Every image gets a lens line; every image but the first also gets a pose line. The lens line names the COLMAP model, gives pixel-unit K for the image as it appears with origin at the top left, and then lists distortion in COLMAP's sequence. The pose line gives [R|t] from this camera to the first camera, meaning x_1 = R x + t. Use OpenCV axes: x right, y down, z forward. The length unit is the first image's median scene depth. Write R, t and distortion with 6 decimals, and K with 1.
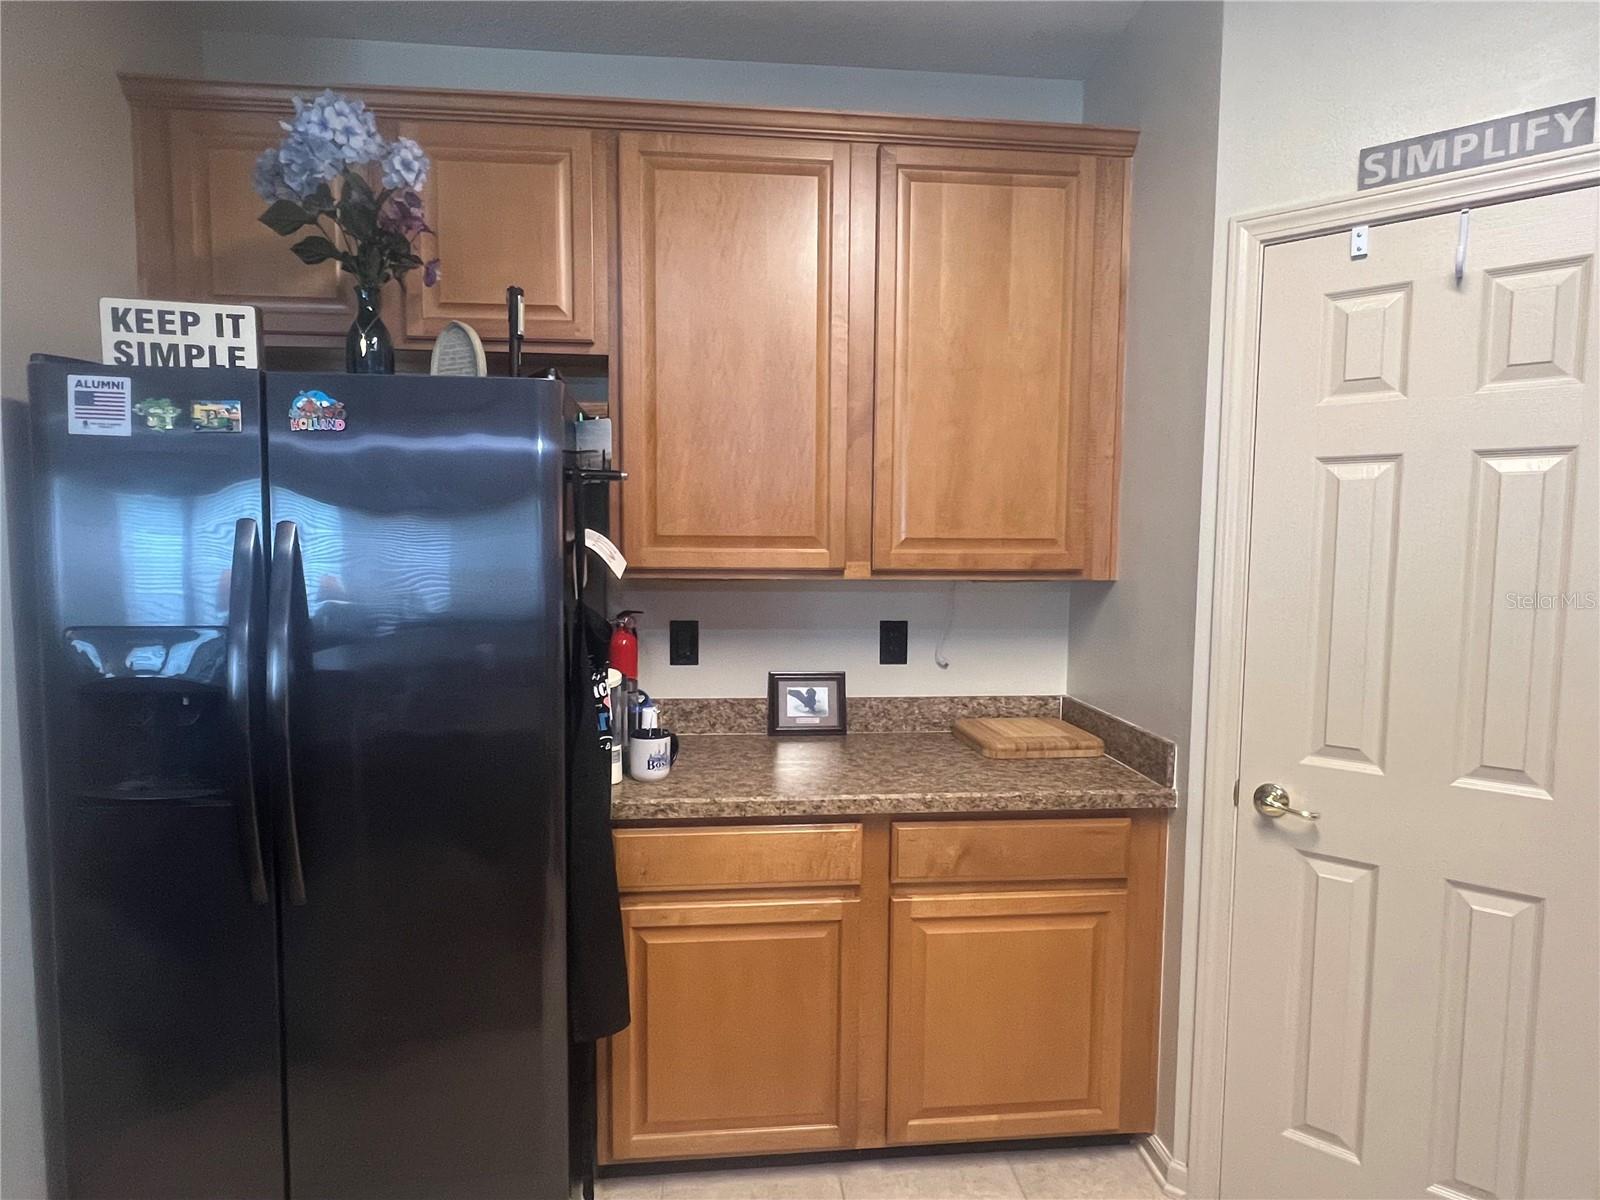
lens RADIAL K [[888.5, 0, 792.1], [0, 888.5, 608.1], [0, 0, 1]] dist [-0.002167, 0.000026]
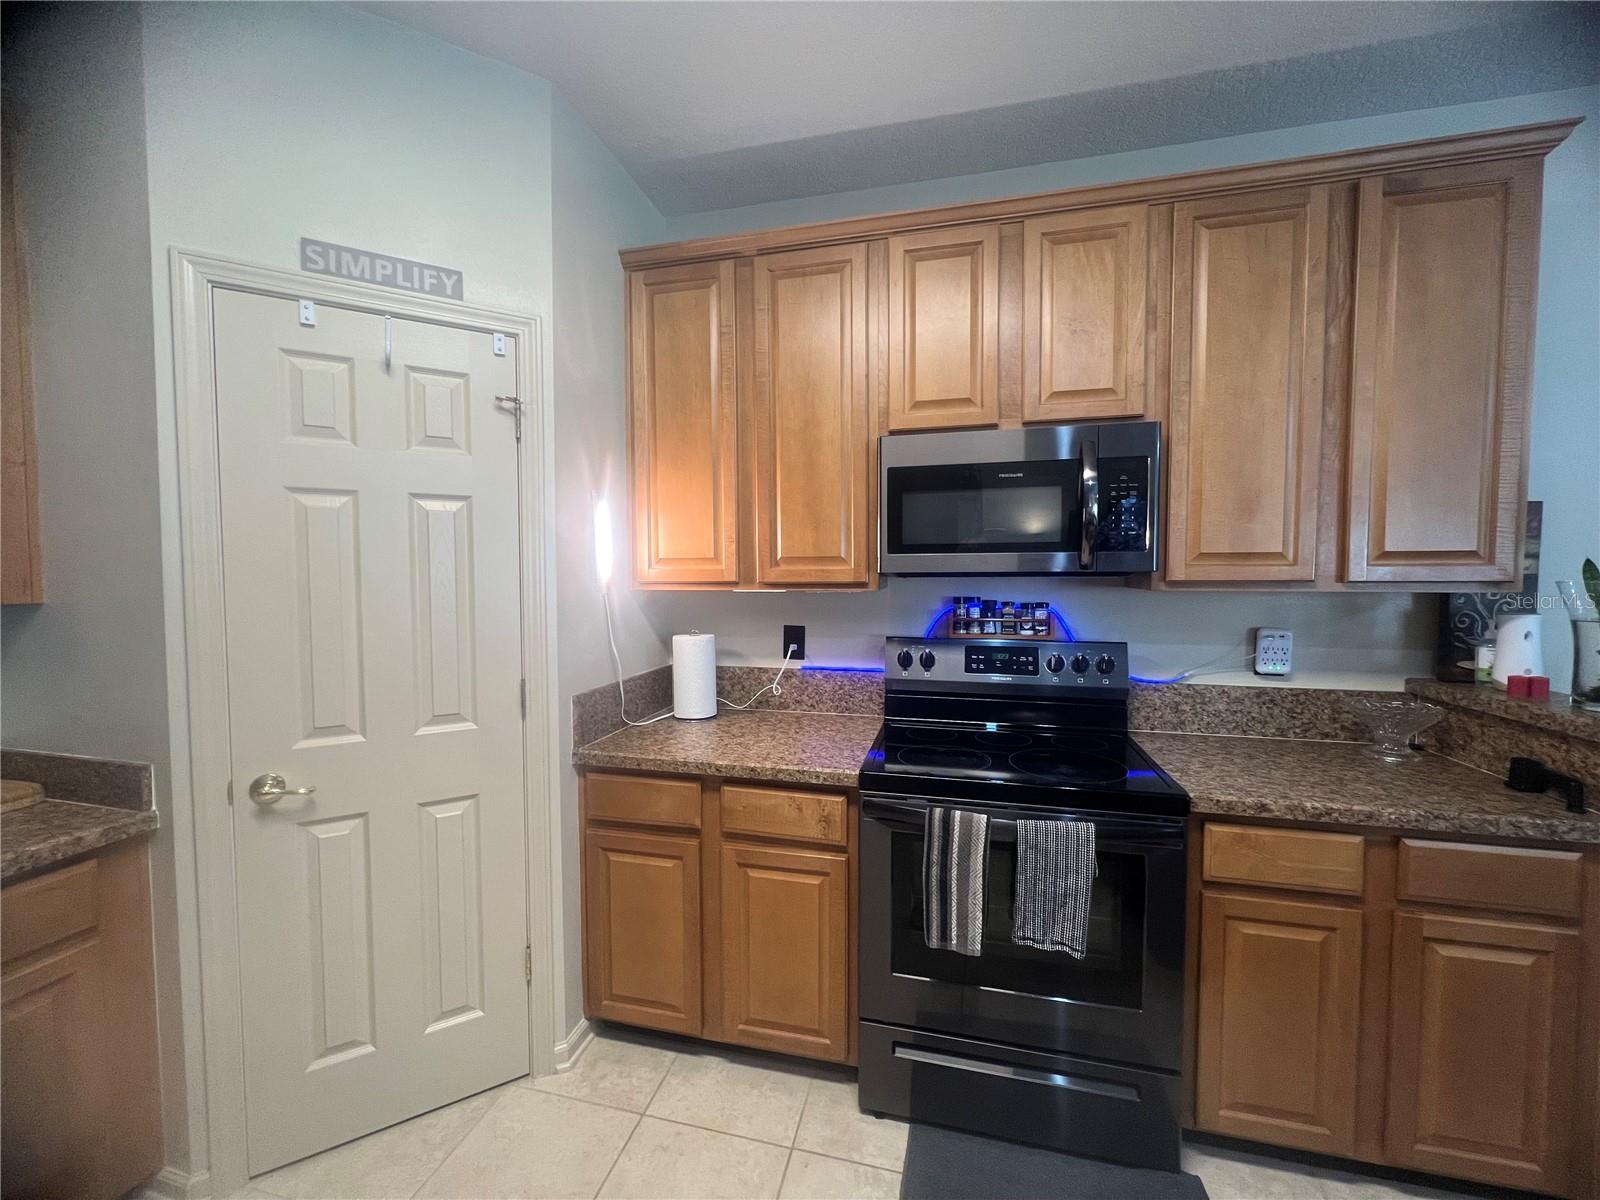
lens RADIAL K [[639.7, 0, 799.6], [0, 639.7, 598.3], [0, 0, 1]] dist [-0.002034, -0.000026]
pose [[0.333056, -0.050820, 0.941537, 0.017602], [0.074695, 0.996830, 0.027382, 0.005186], [-0.939944, 0.061208, 0.335796, 0.088292]]
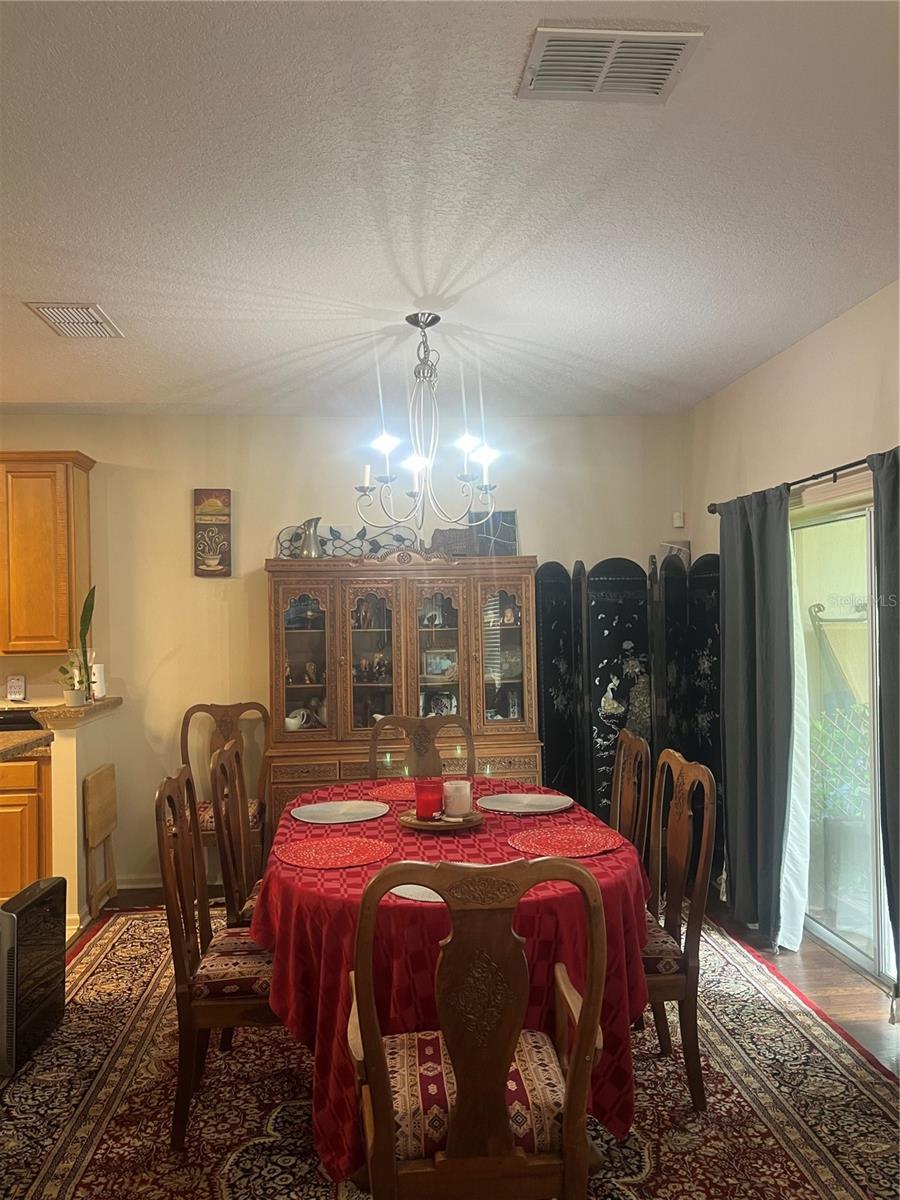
lens RADIAL K [[898.5, 0, 443.8], [0, 898.5, 609.0], [0, 0, 1]] dist [0.059720, -0.069174]
pose [[0.003916, -0.001547, 0.999991, -1.629404], [0.091764, 0.995780, 0.001181, 0.060333], [-0.995773, 0.091758, 0.004042, -1.762635]]
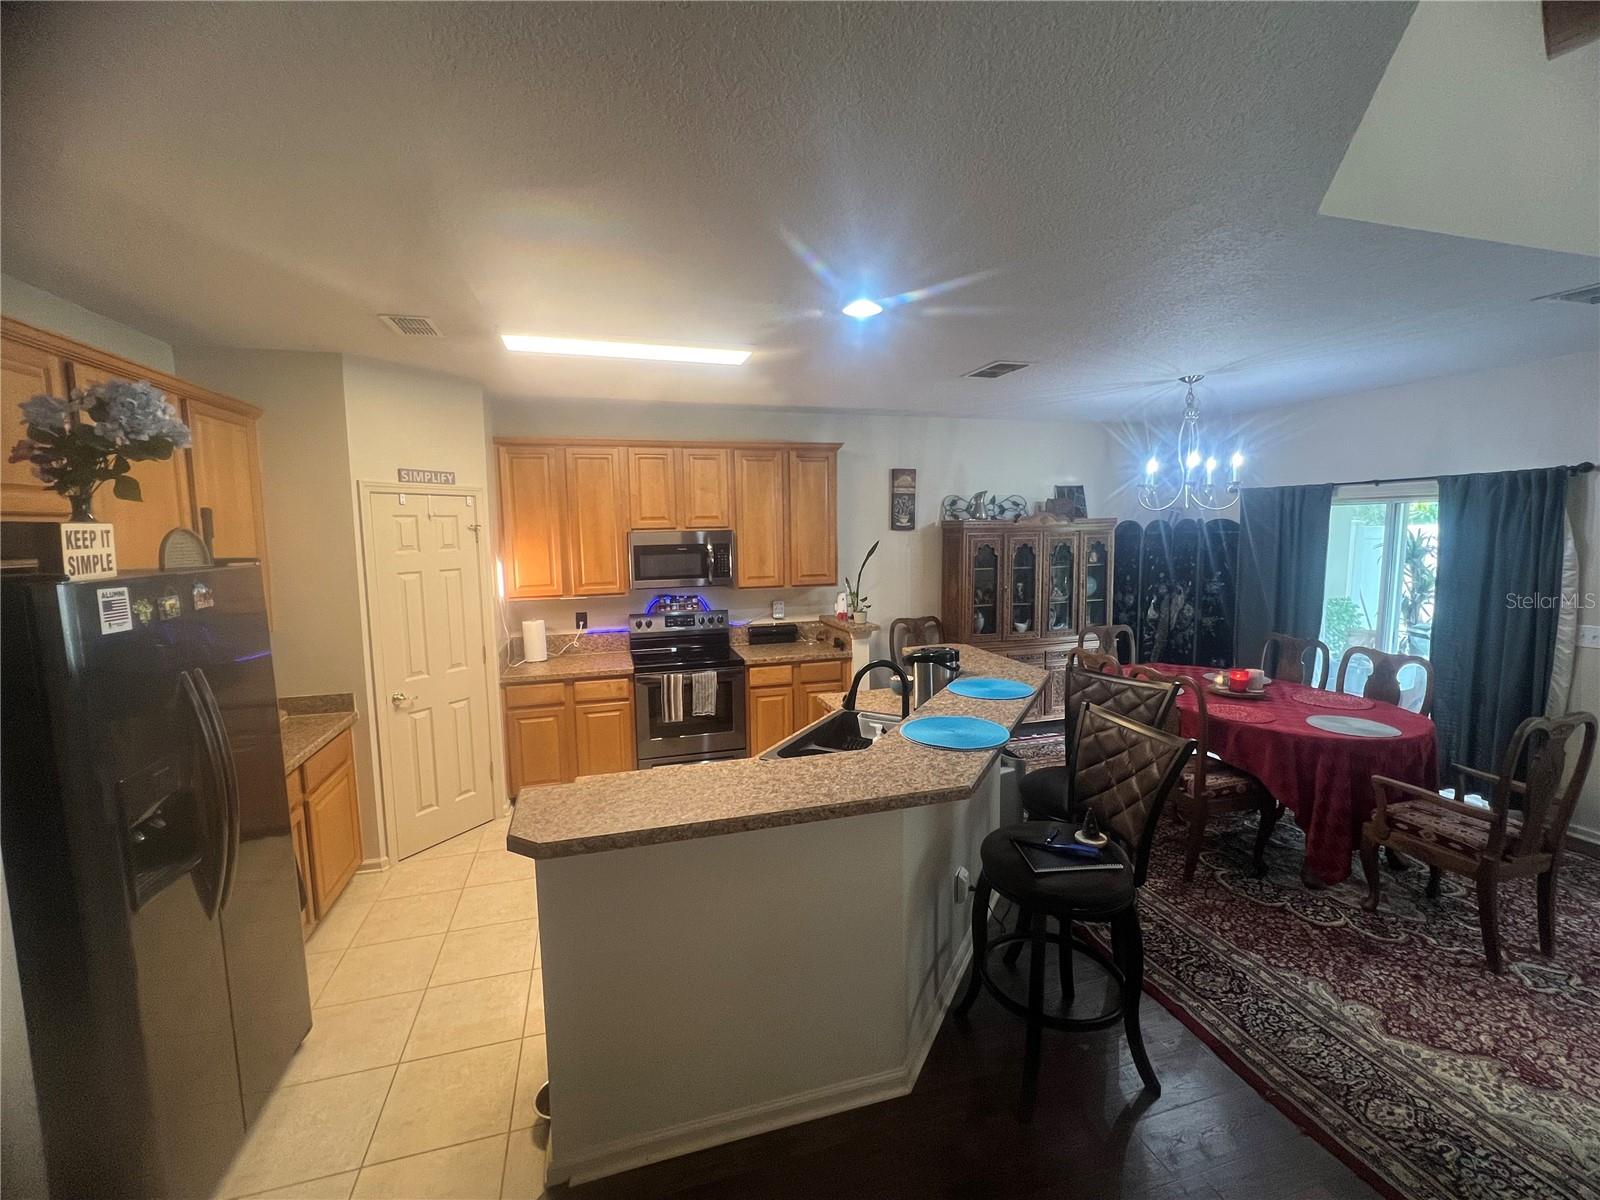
lens RADIAL K [[674.1, 0, 795.2], [0, 674.1, 598.5], [0, 0, 1]] dist [-0.000980, 0.000154]
pose [[-0.187398, -0.109855, 0.976122, -1.738621], [0.085982, 0.988078, 0.127708, -0.254577], [-0.978514, 0.107861, -0.175718, 0.157257]]
